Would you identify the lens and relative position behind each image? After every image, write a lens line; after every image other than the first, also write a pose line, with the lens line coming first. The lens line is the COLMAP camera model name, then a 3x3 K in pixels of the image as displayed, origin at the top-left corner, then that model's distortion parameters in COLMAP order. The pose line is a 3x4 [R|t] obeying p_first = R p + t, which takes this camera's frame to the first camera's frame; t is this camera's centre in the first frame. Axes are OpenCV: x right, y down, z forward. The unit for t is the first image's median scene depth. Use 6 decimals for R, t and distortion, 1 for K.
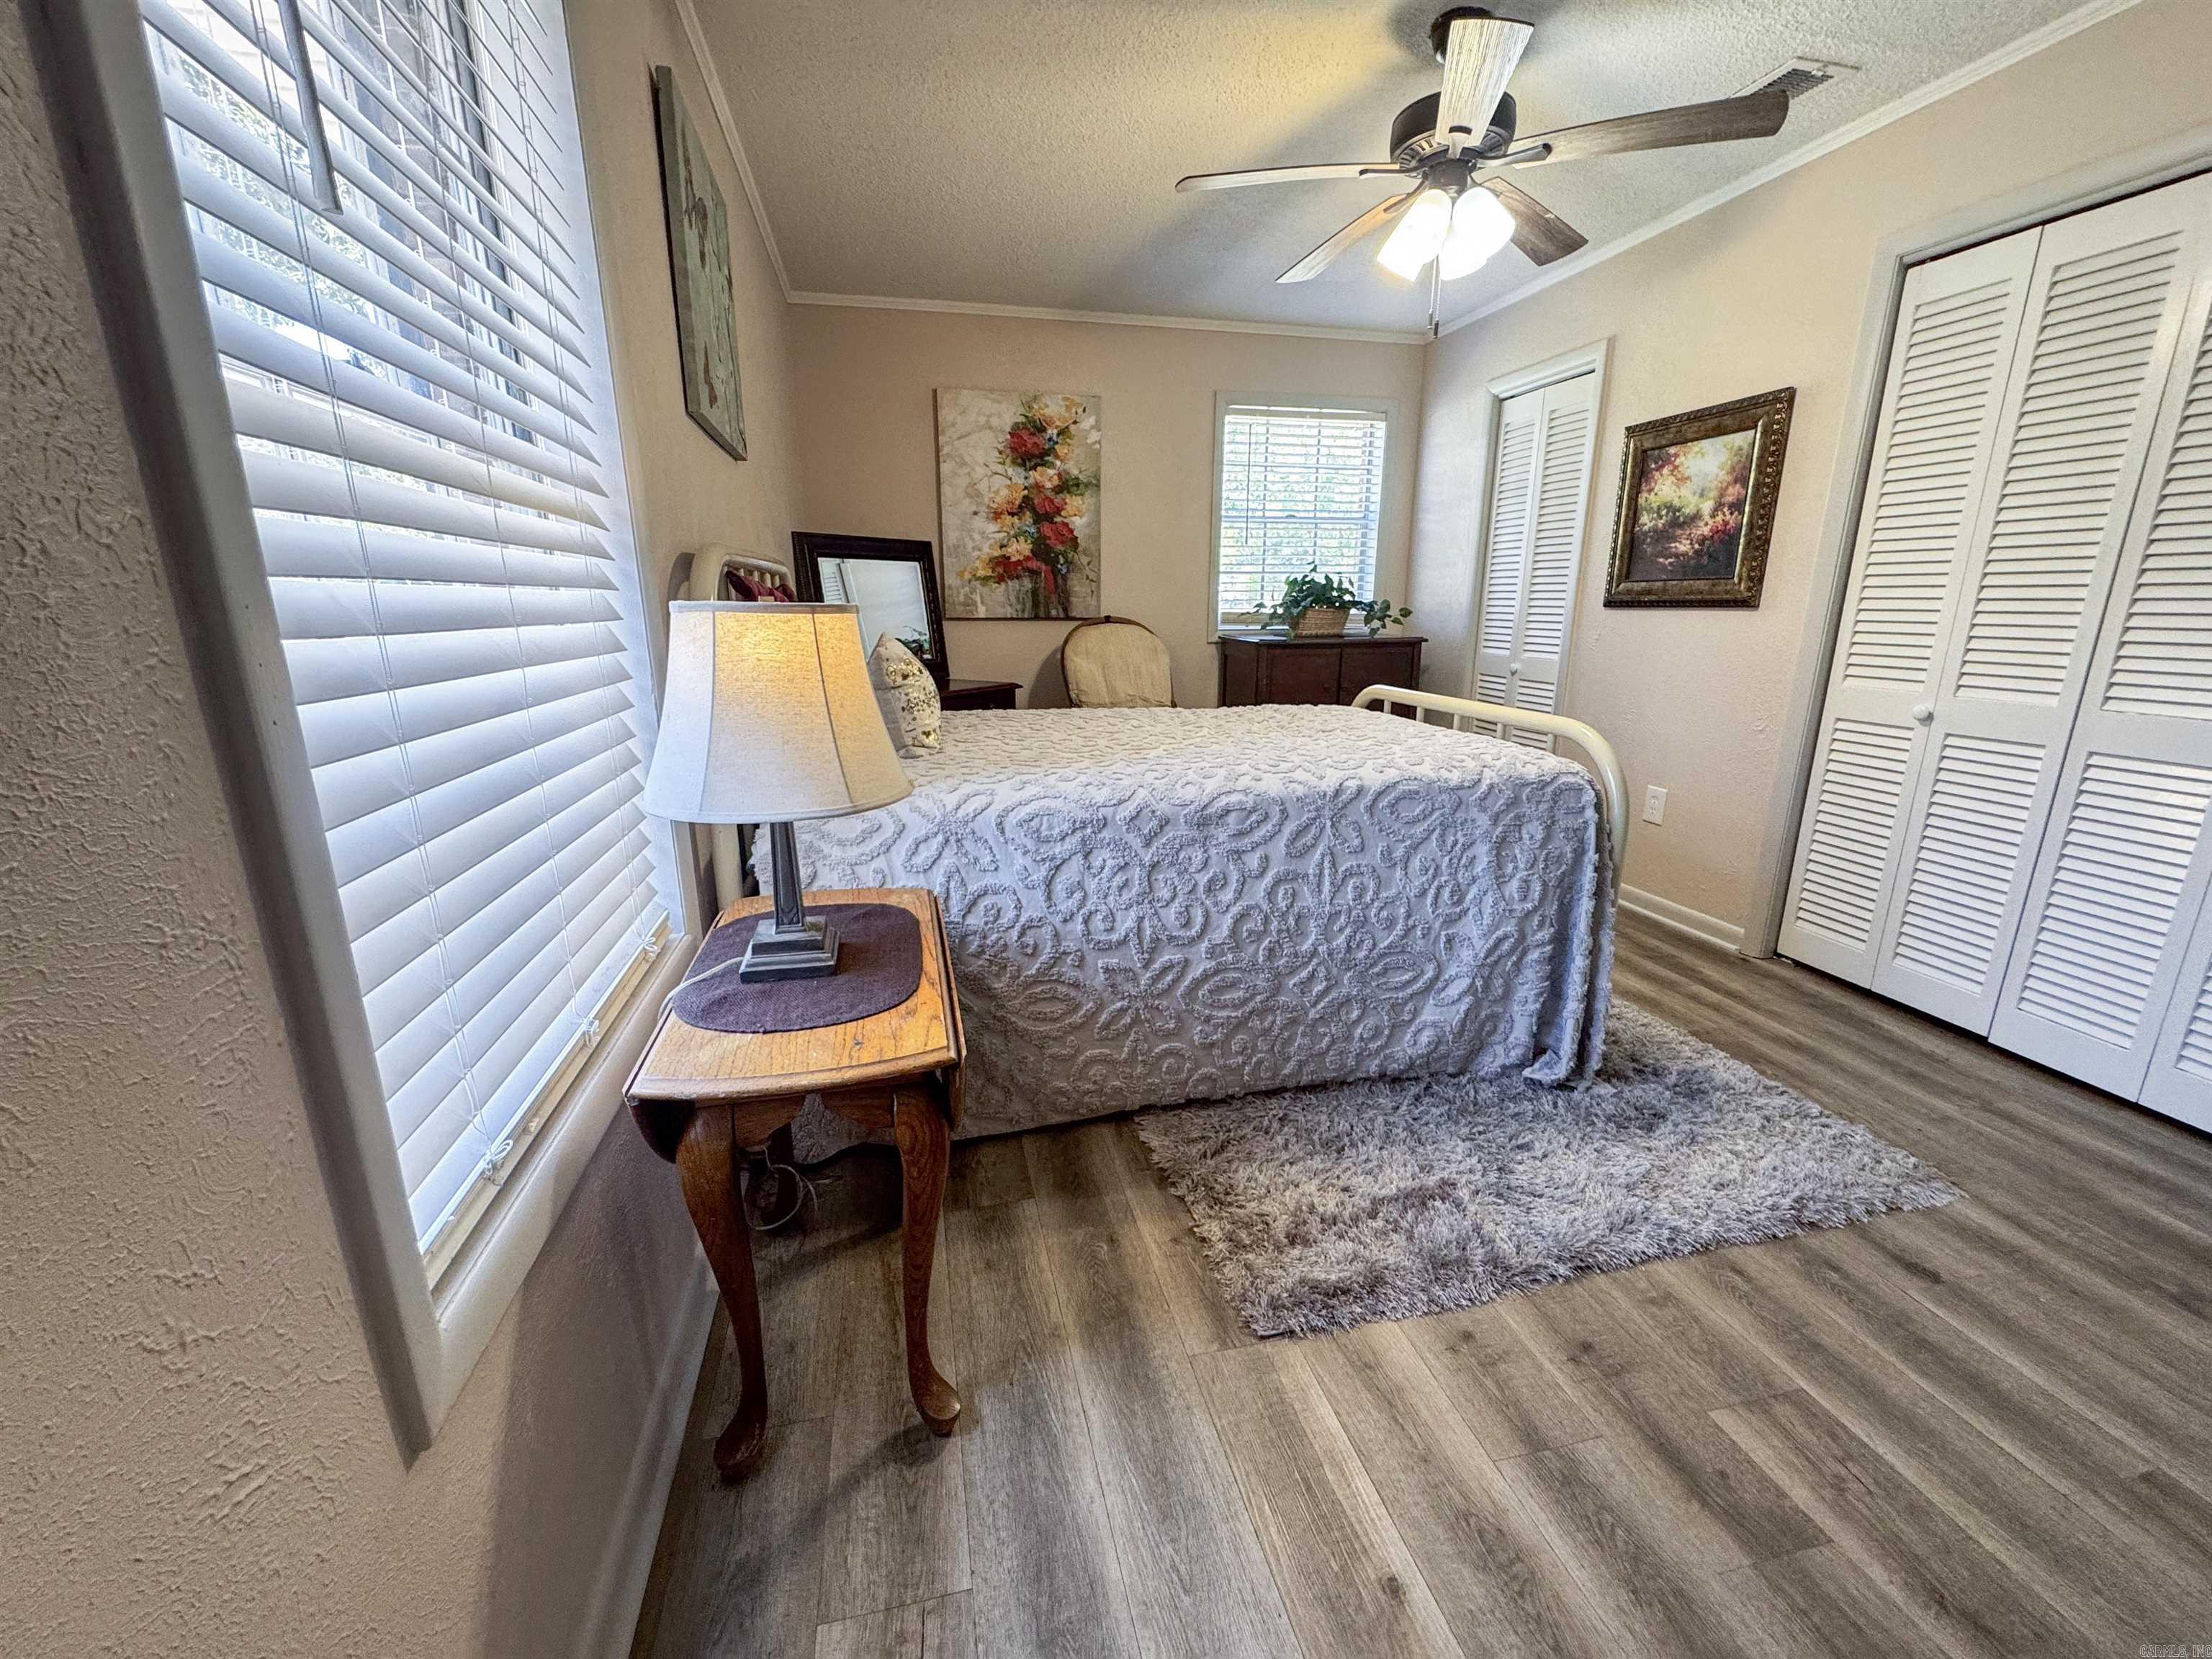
lens RADIAL K [[885.4, 0, 1107.0], [0, 885.4, 826.3], [0, 0, 1]] dist [-0.000734, 0.000240]
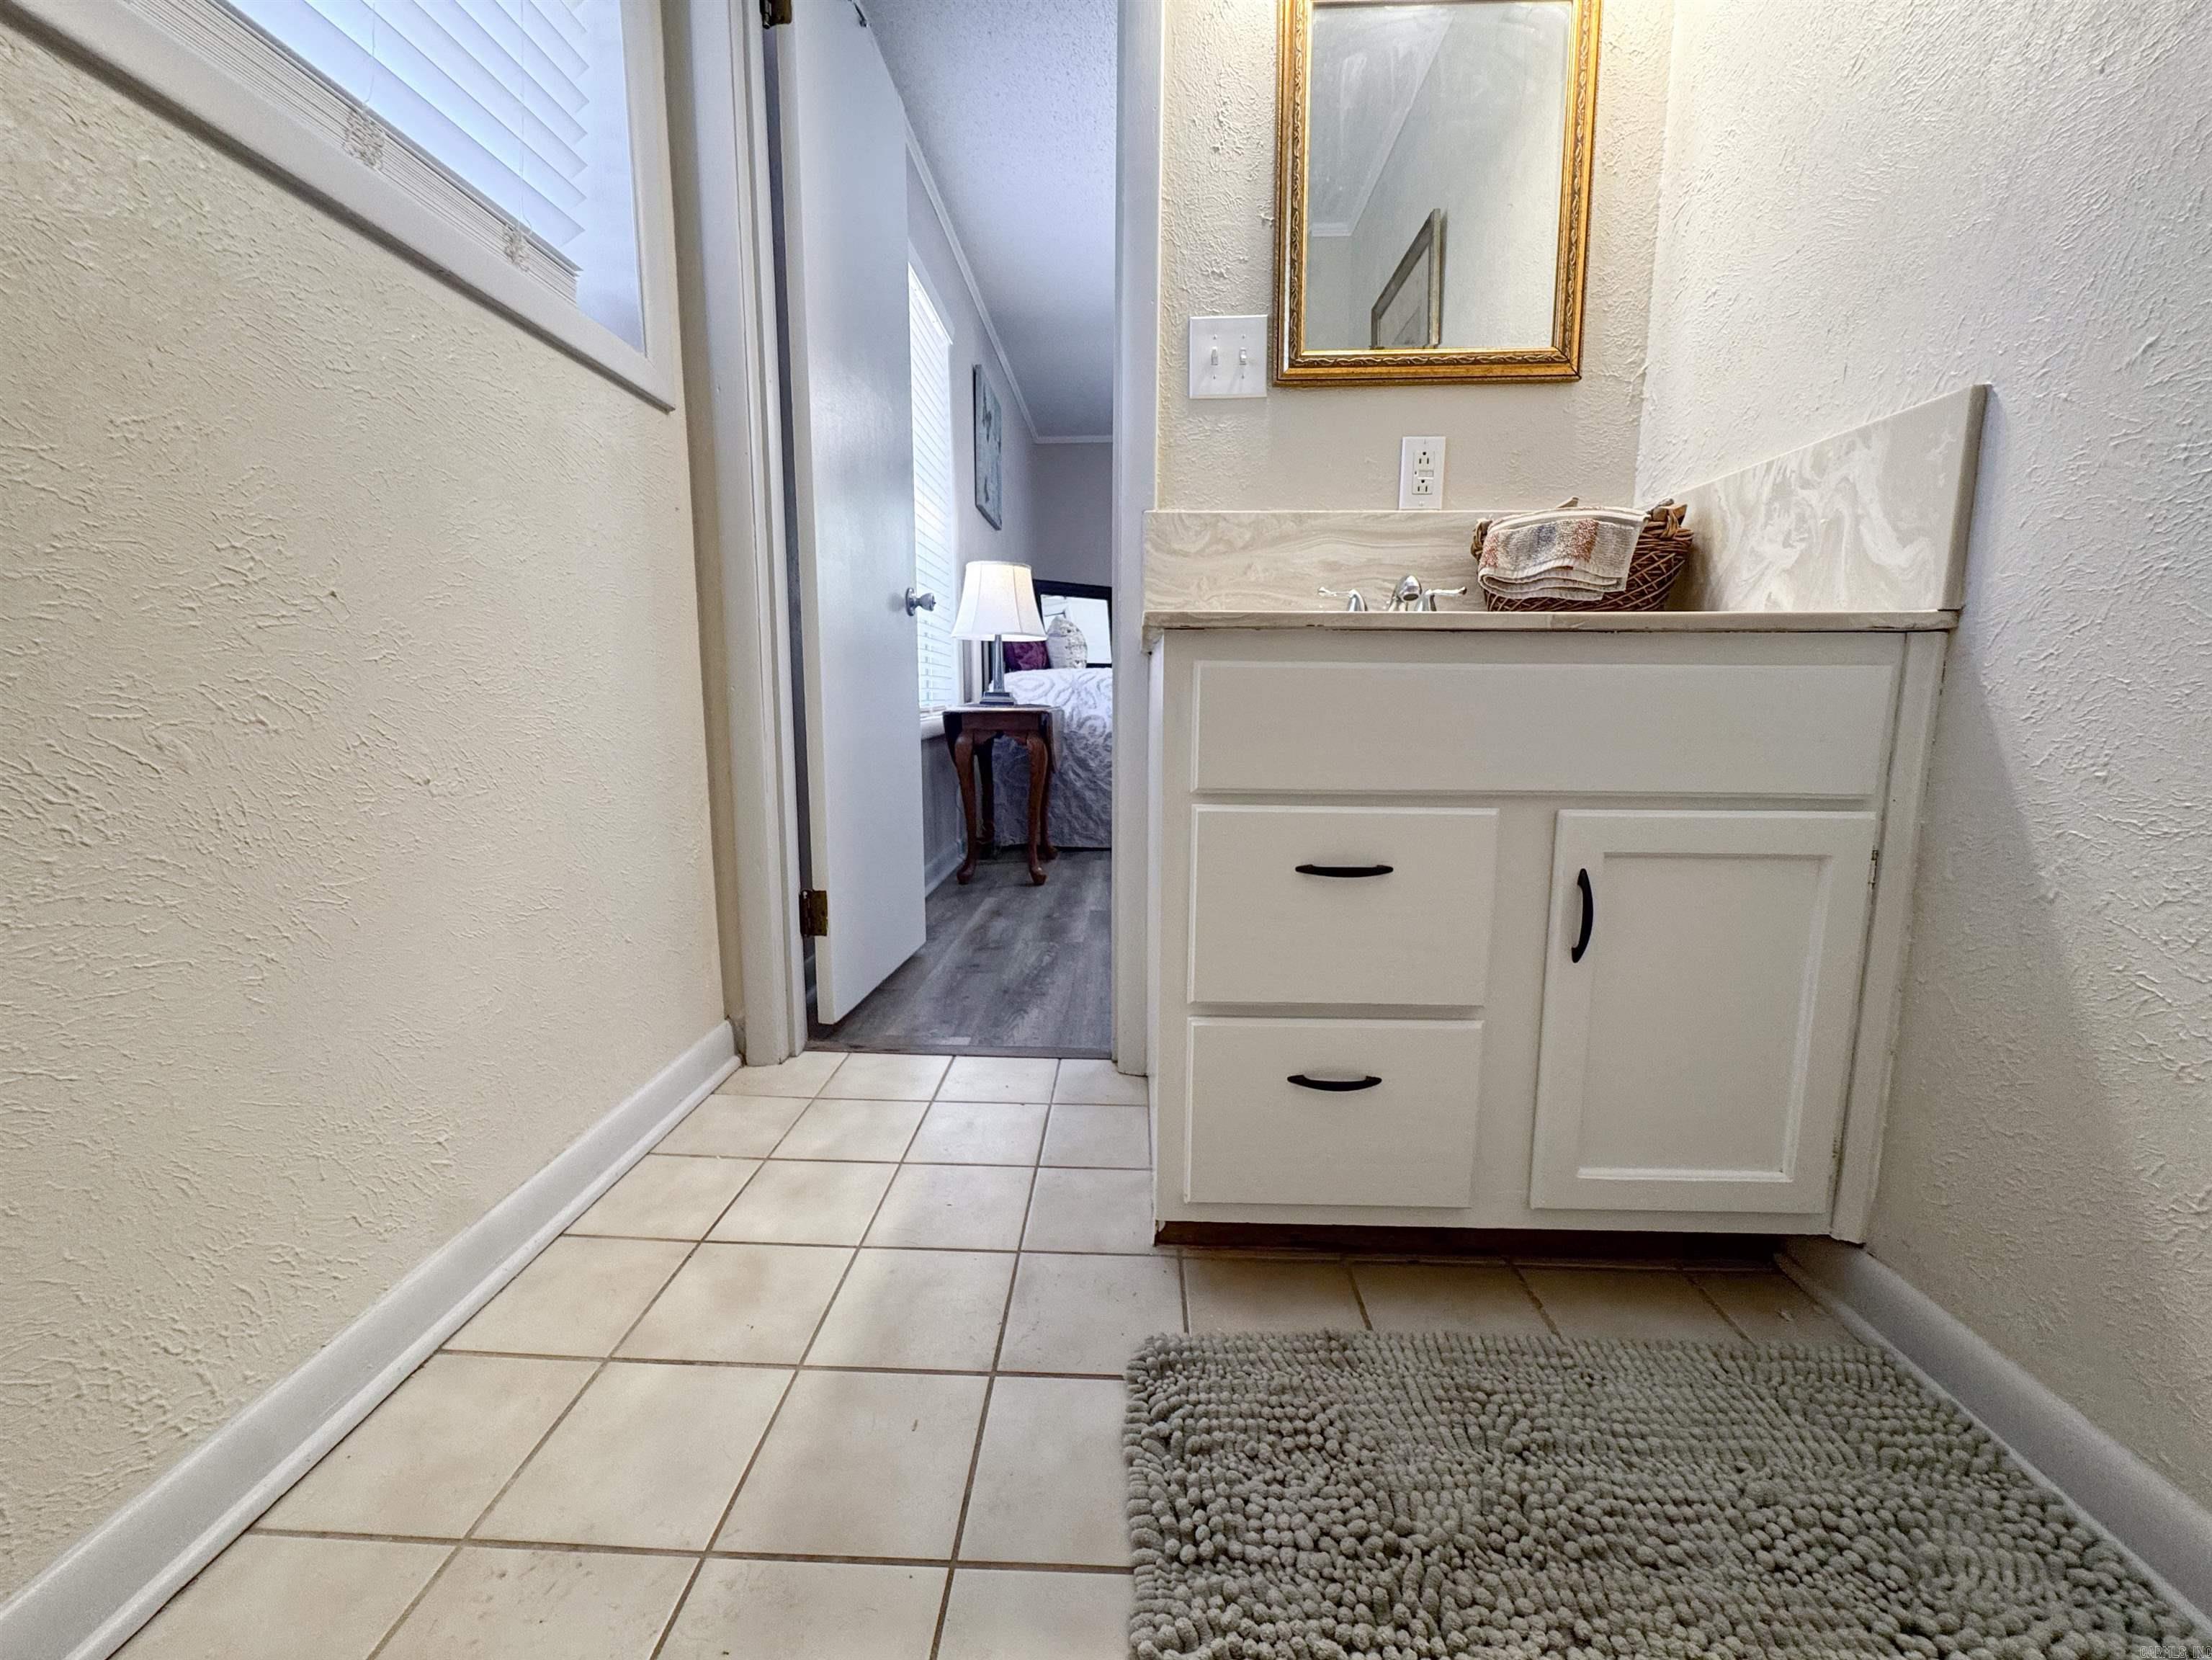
lens RADIAL K [[901.0, 0, 1088.2], [0, 901.0, 841.1], [0, 0, 1]] dist [-0.002395, 0.000054]
pose [[0.958383, 0.043175, -0.282200, 0.425141], [-0.067226, 0.994831, -0.076101, 0.473747], [0.277456, 0.091905, 0.956332, -0.910548]]
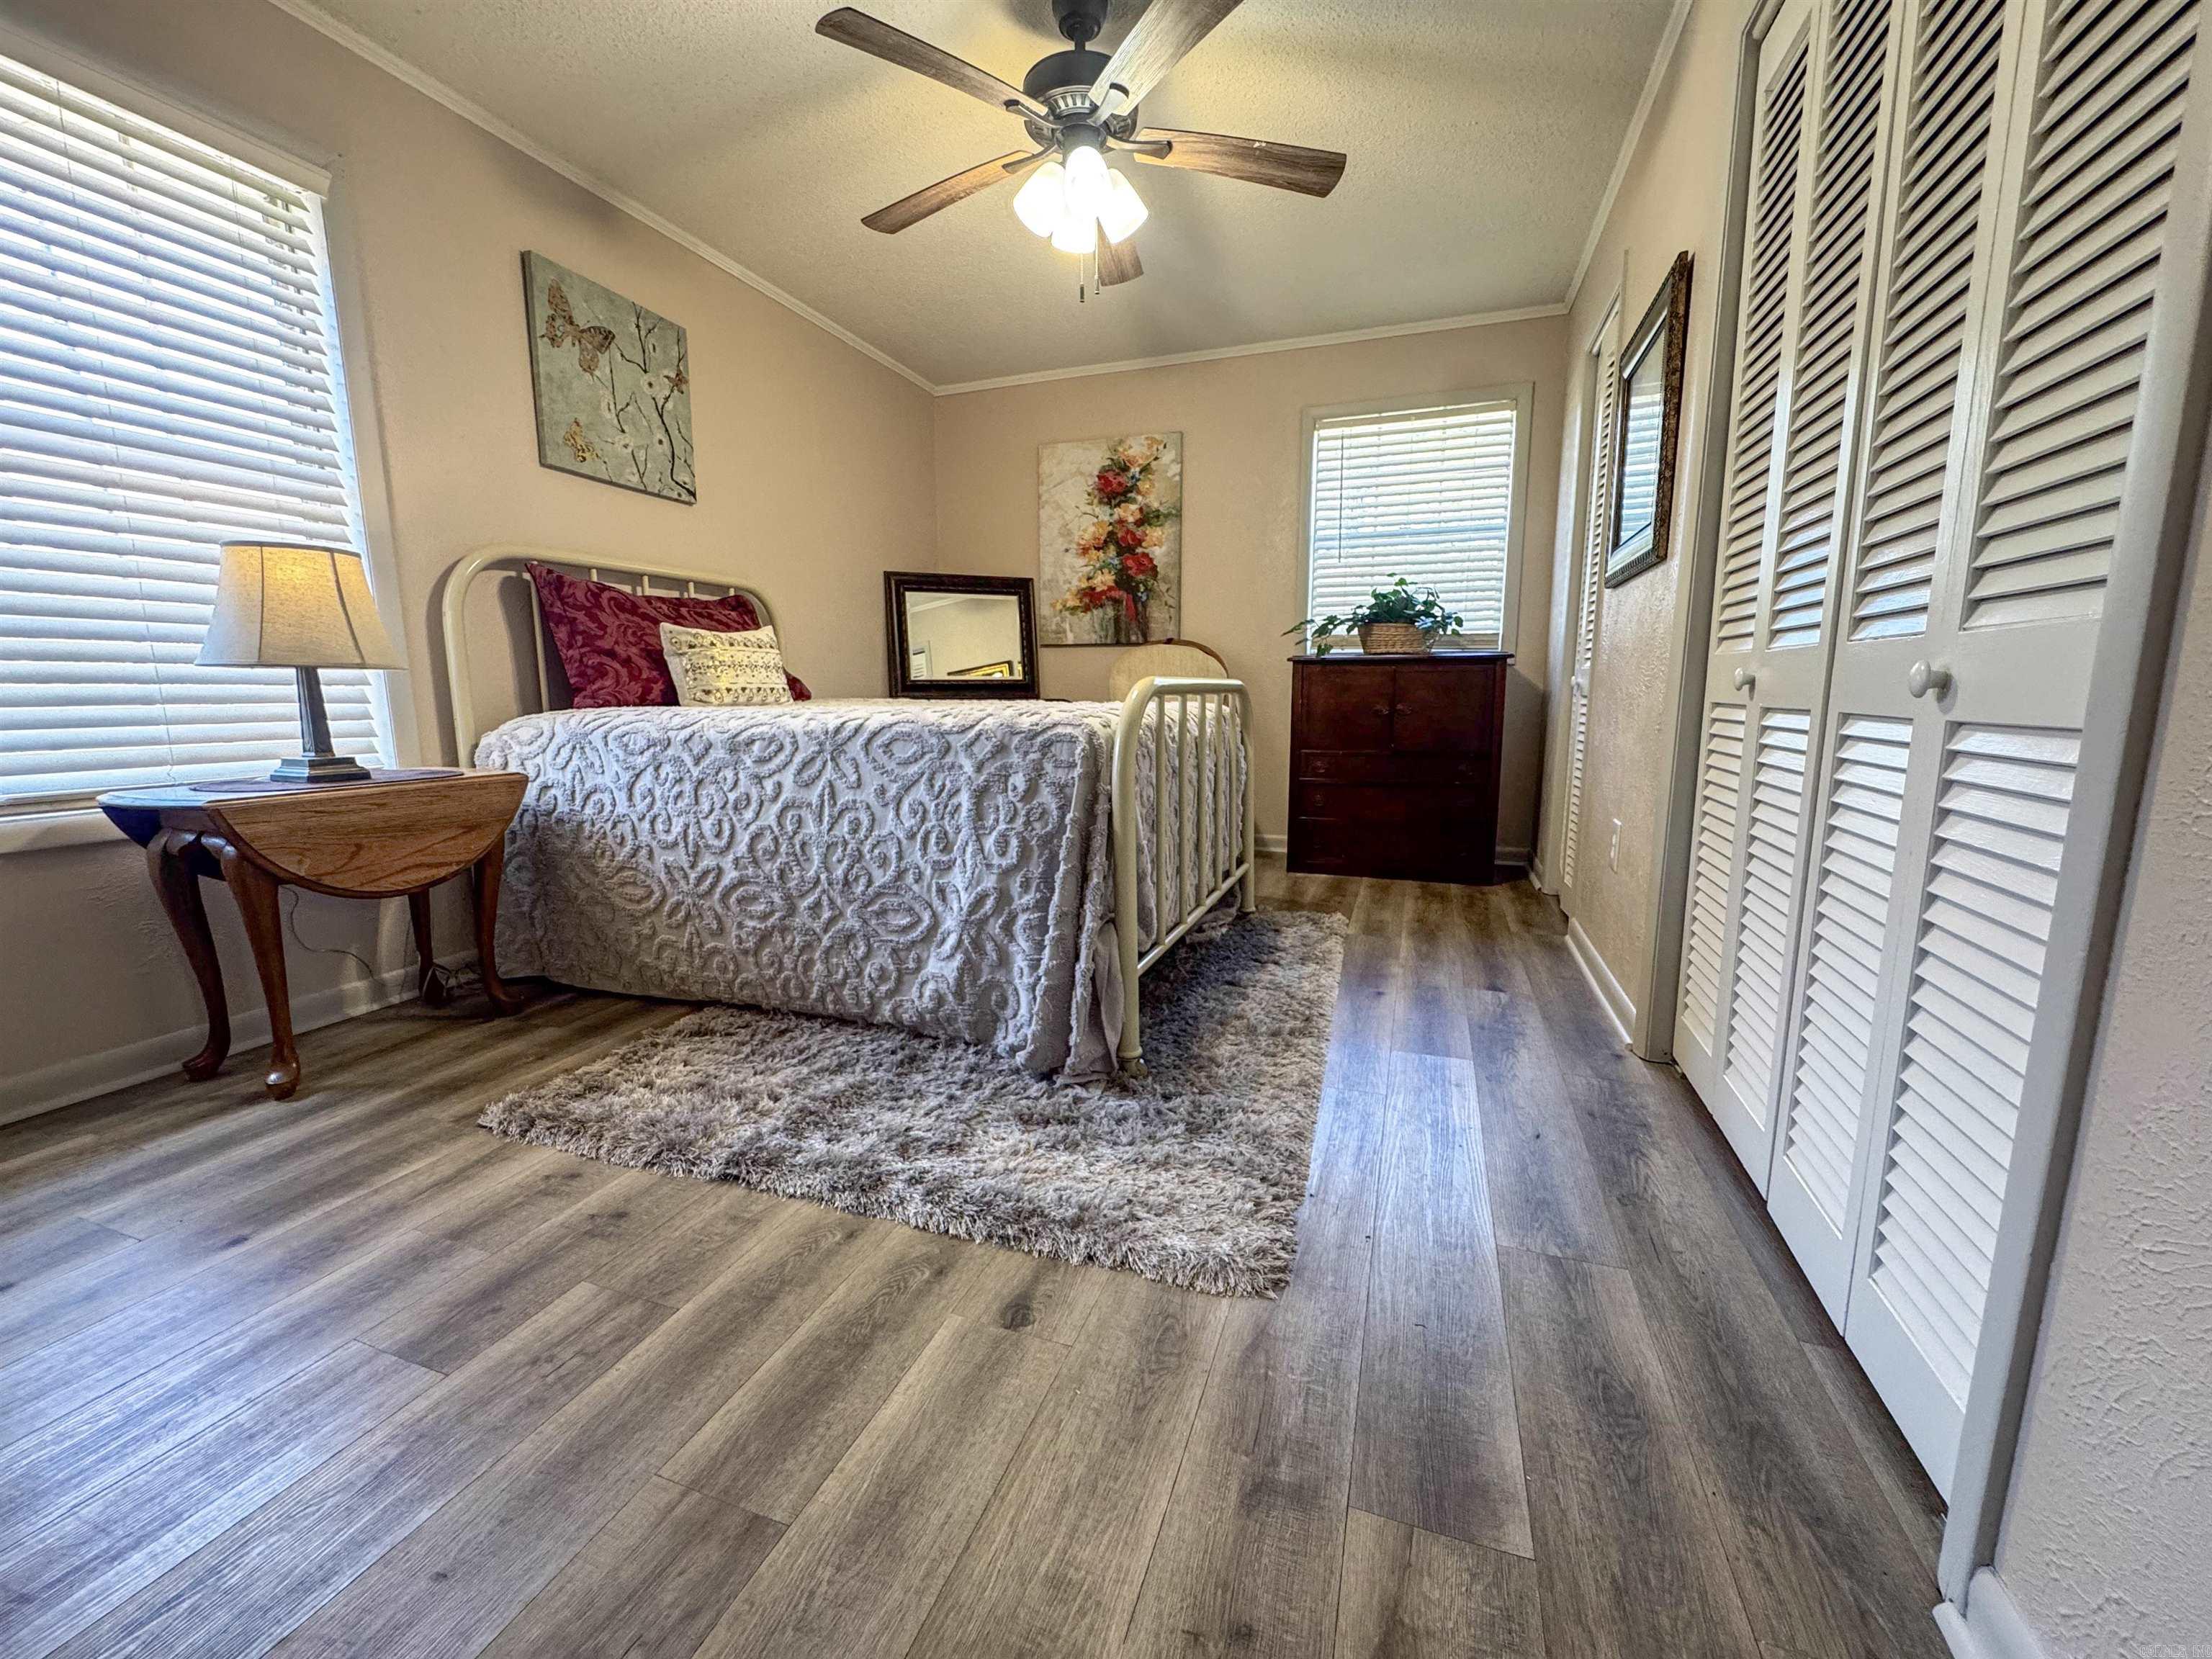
lens RADIAL K [[885.4, 0, 1107.0], [0, 885.4, 826.3], [0, 0, 1]] dist [-0.000734, 0.000240]
pose [[0.842755, 0.081651, -0.532068, 1.069103], [-0.131009, 0.989820, -0.055609, 0.091112], [0.522111, 0.116571, 0.844873, 0.269850]]
